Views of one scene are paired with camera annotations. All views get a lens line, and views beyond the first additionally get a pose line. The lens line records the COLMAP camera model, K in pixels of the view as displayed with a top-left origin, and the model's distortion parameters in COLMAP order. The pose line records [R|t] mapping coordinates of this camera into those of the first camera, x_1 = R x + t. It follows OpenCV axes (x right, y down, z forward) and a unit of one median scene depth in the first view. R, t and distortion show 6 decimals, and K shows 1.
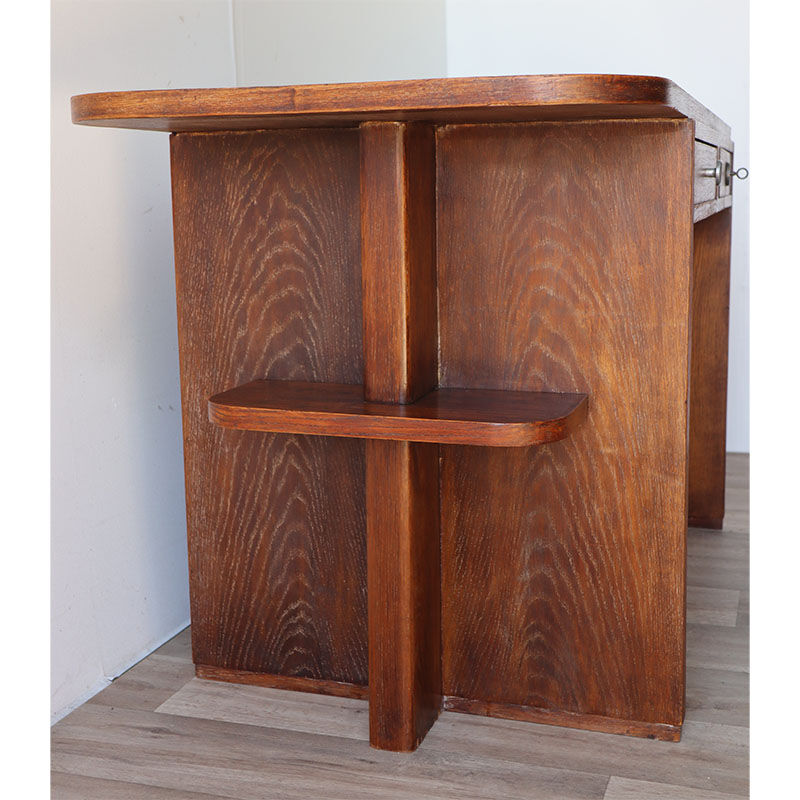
lens RADIAL K [[1213.9, 0, 398.4], [0, 1213.9, 346.6], [0, 0, 1]] dist [0.016351, 0.051275]
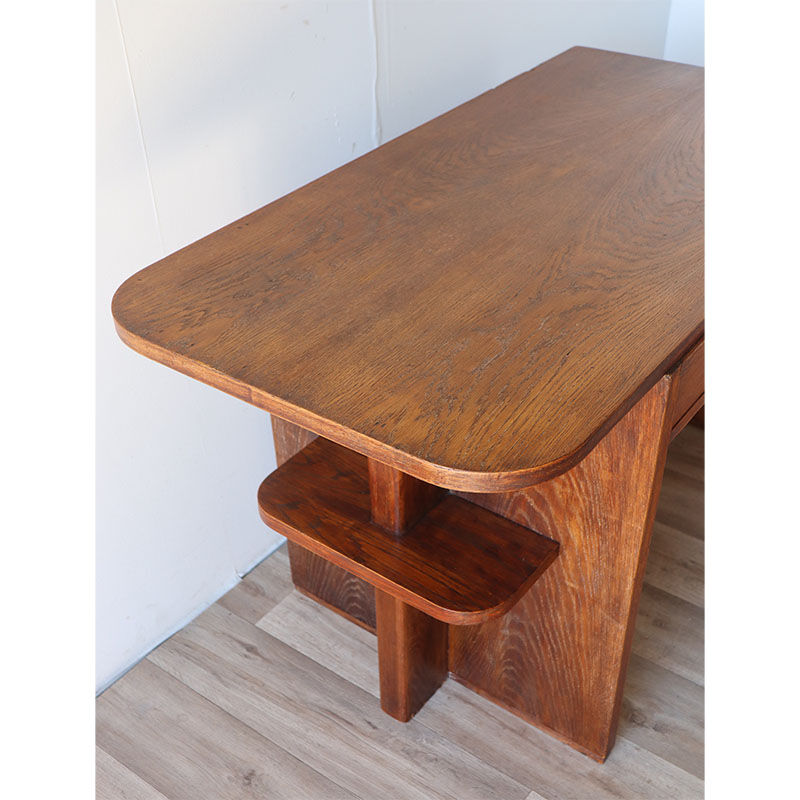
lens RADIAL K [[1019.3, 0, 397.0], [0, 1019.3, 456.0], [0, 0, 1]] dist [0.004610, 0.017883]
pose [[0.947578, 0.190977, -0.256170, 0.239764], [-0.033220, 0.856262, 0.515472, -0.524216], [0.317792, -0.479940, 0.817720, 0.188821]]
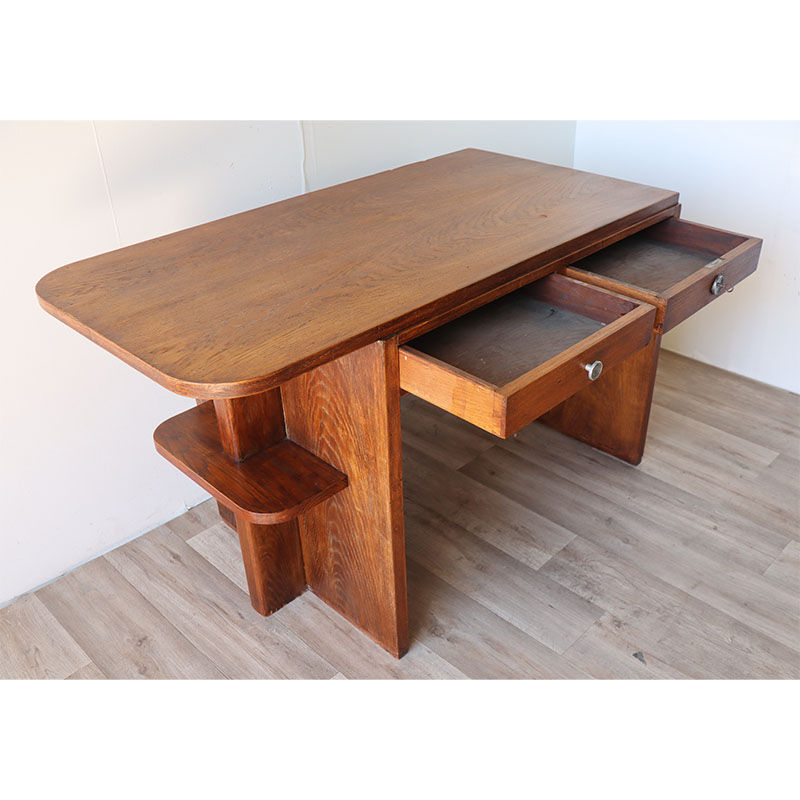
lens RADIAL K [[806.6, 0, 411.5], [0, 806.6, 404.6], [0, 0, 1]] dist [-0.084382, 0.123702]
pose [[0.894816, 0.223406, -0.386515, 0.606756], [-0.045492, 0.906904, 0.418873, -0.480868], [0.444111, -0.357231, 0.821676, 0.207028]]
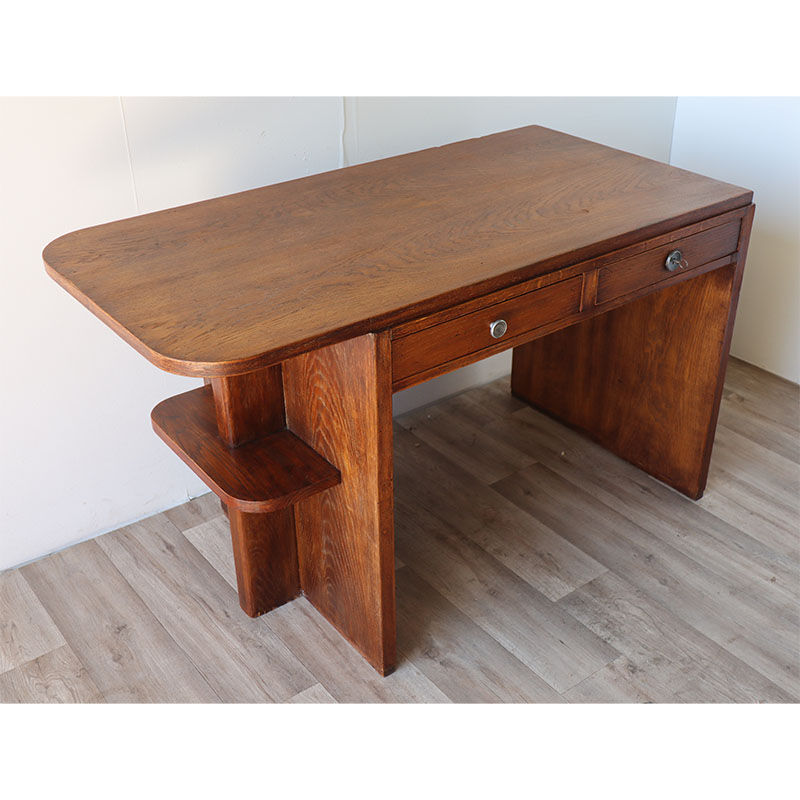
lens RADIAL K [[1012.6, 0, 400.0], [0, 1012.6, 400.0], [0, 0, 1]] dist [0.001126, 0.049713]
pose [[0.819533, 0.292059, -0.493018, 0.800110], [-0.074415, 0.907325, 0.413792, -0.560096], [0.568179, -0.302429, 0.765317, 0.105458]]
